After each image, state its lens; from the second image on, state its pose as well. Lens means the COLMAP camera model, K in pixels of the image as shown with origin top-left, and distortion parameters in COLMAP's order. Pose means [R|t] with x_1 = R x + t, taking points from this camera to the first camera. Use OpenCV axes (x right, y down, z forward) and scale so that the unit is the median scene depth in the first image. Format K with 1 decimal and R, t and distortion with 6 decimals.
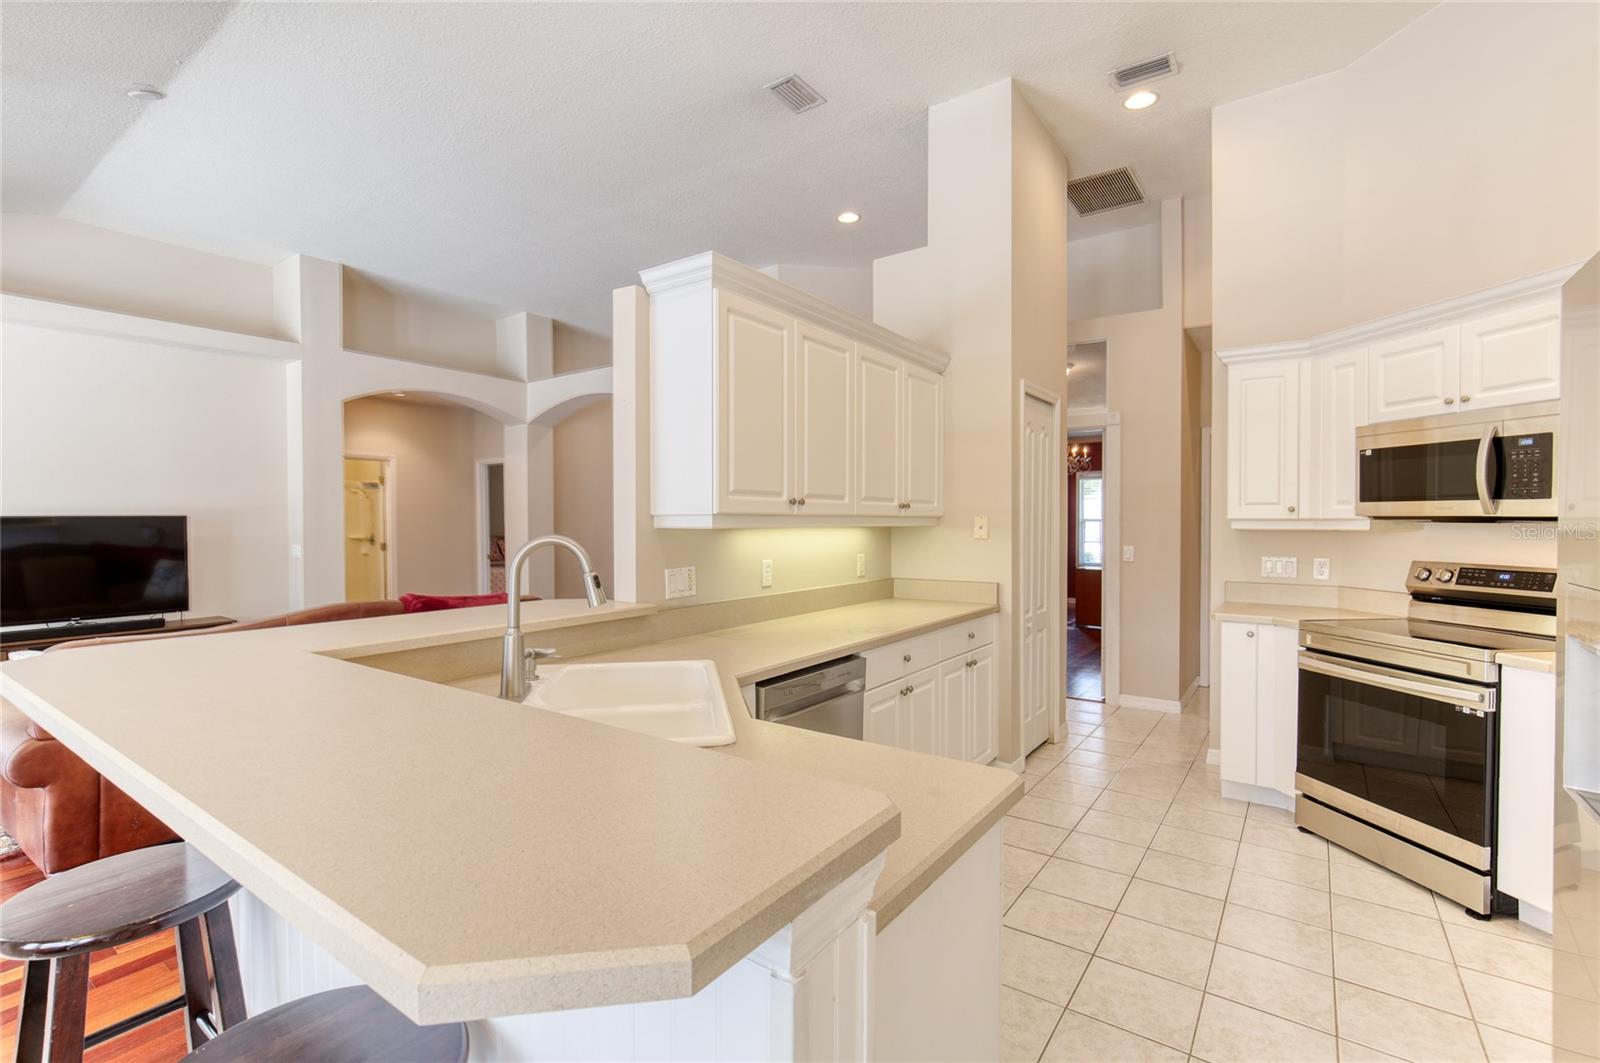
lens RADIAL K [[743.3, 0, 790.8], [0, 743.3, 532.4], [0, 0, 1]] dist [-0.007773, 0.001537]
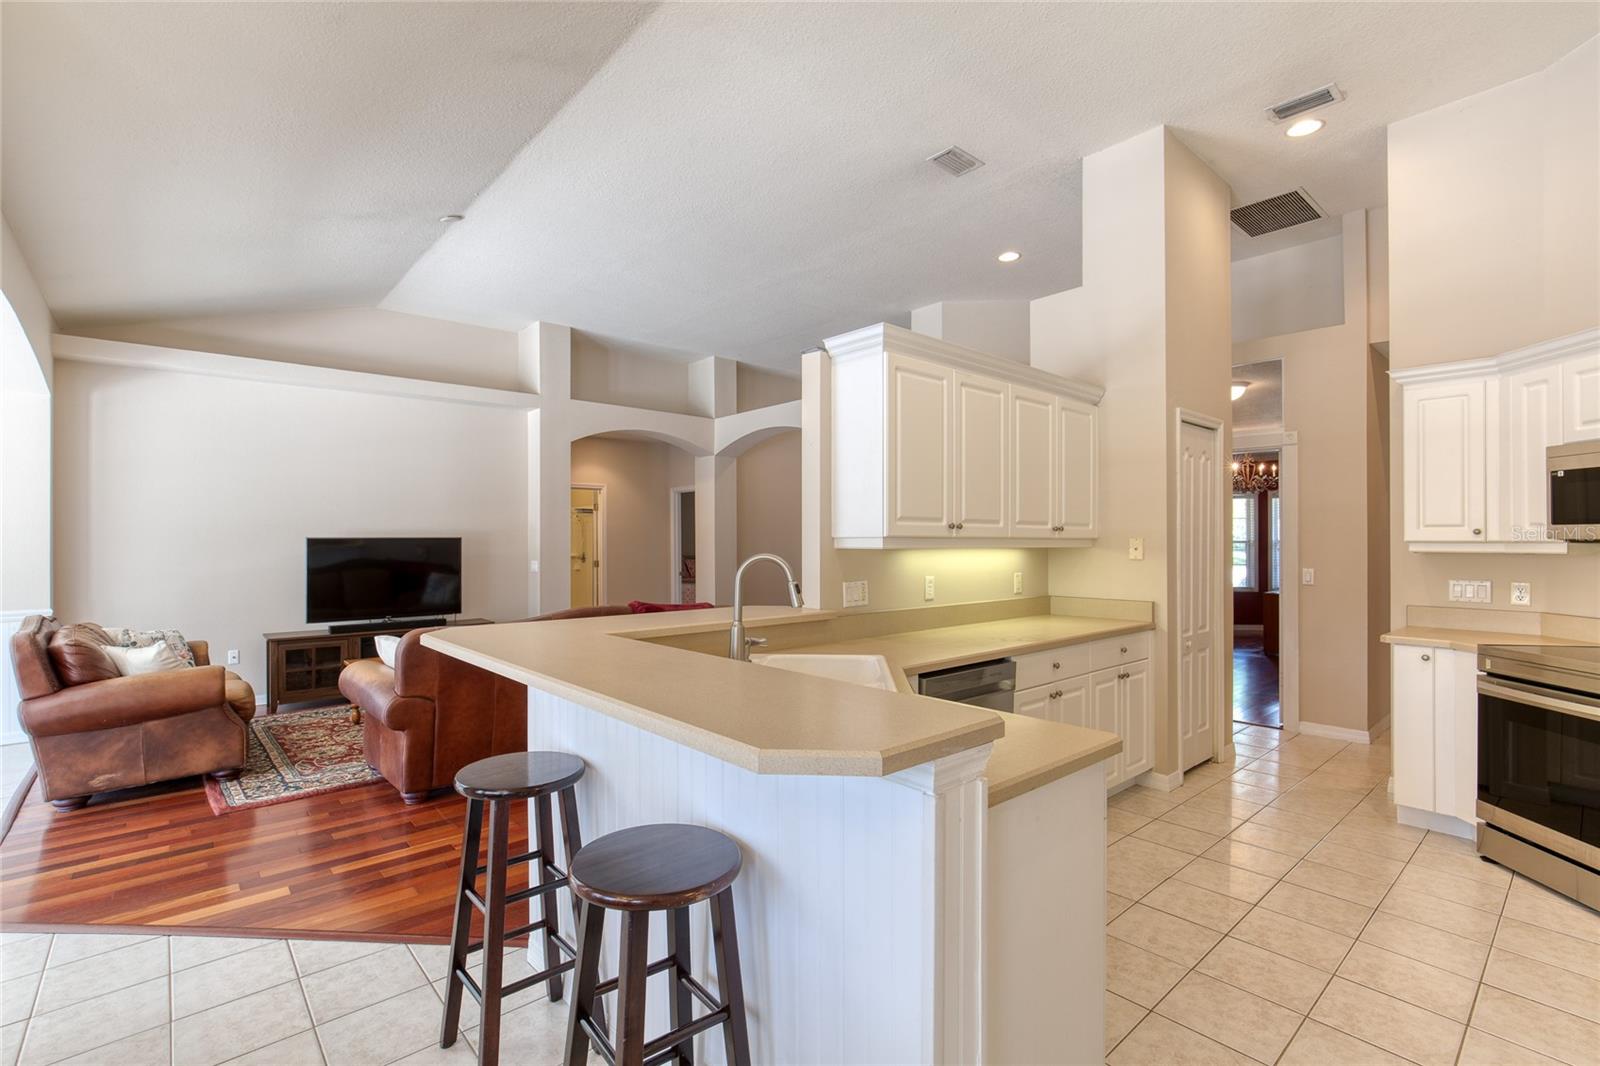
lens RADIAL K [[743.3, 0, 790.8], [0, 743.3, 533.9], [0, 0, 1]] dist [-0.007773, 0.001537]
pose [[0.975558, -0.000549, -0.219743, 0.008806], [-0.005110, 0.999670, -0.025183, 0.001004], [0.219685, 0.025691, 0.975233, -0.132431]]
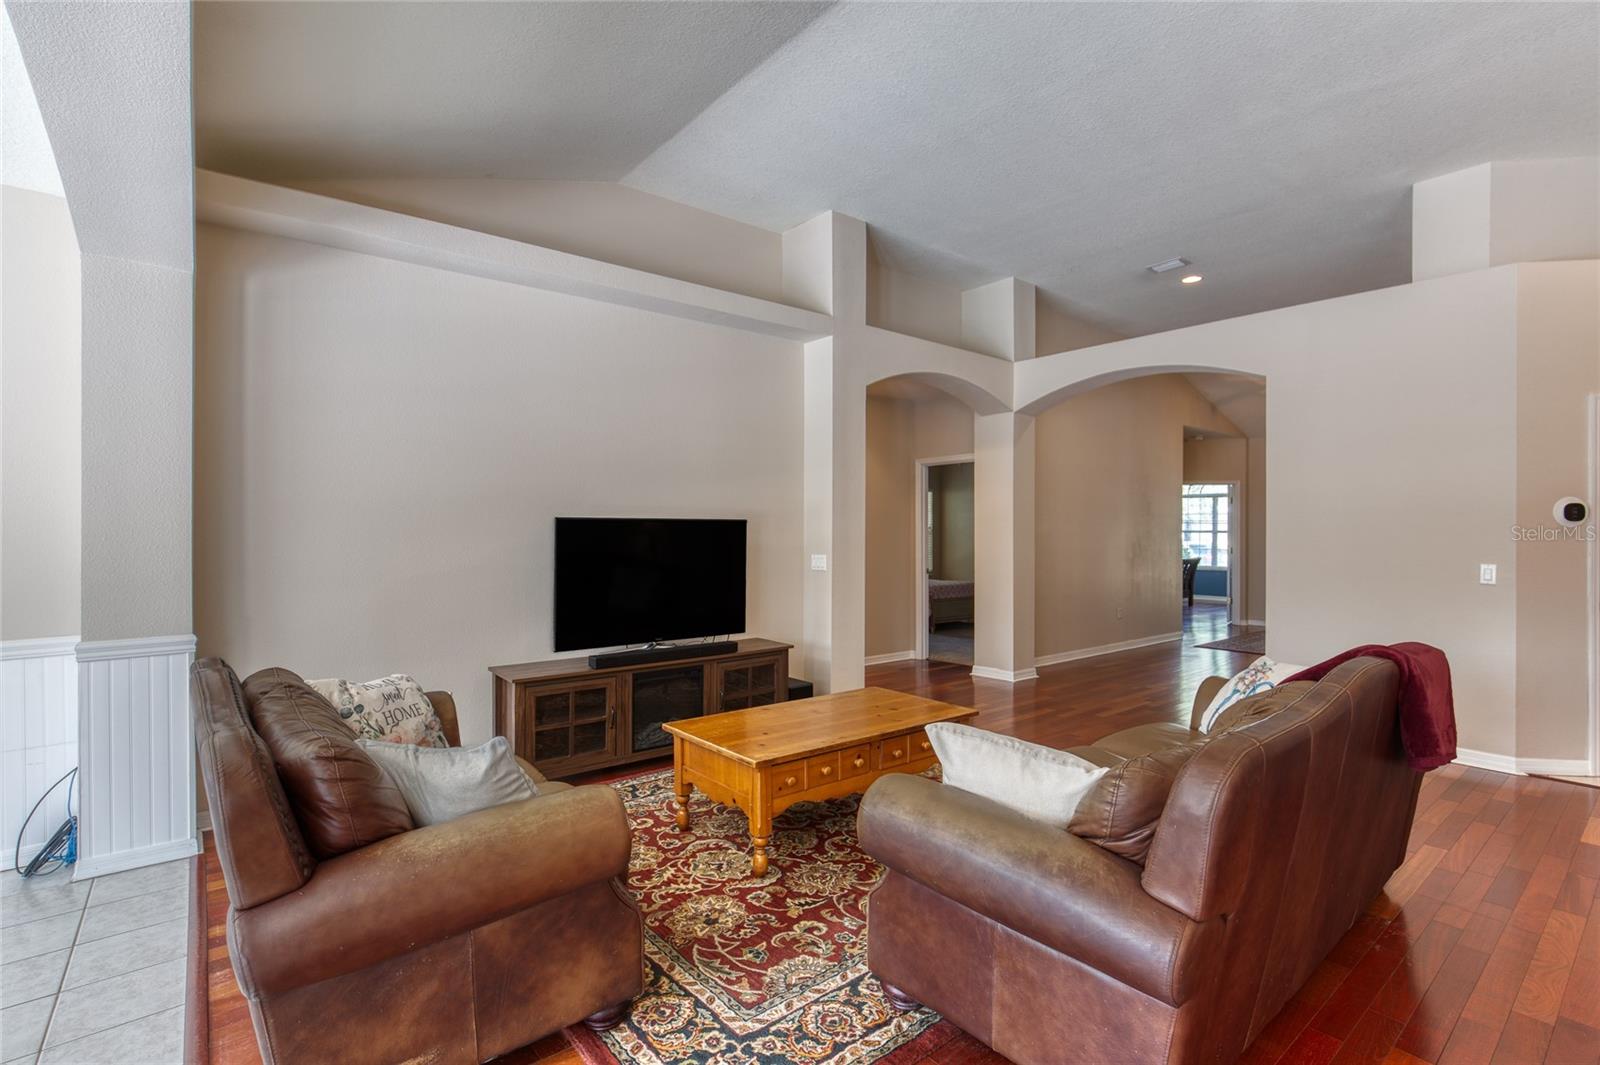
lens RADIAL K [[749.7, 0, 782.7], [0, 749.7, 528.1], [0, 0, 1]] dist [-0.003979, 0.000314]
pose [[0.965425, 0.007663, -0.260567, -0.714700], [-0.012797, 0.999756, -0.018012, 0.001783], [0.260366, 0.020723, 0.965288, 0.238738]]
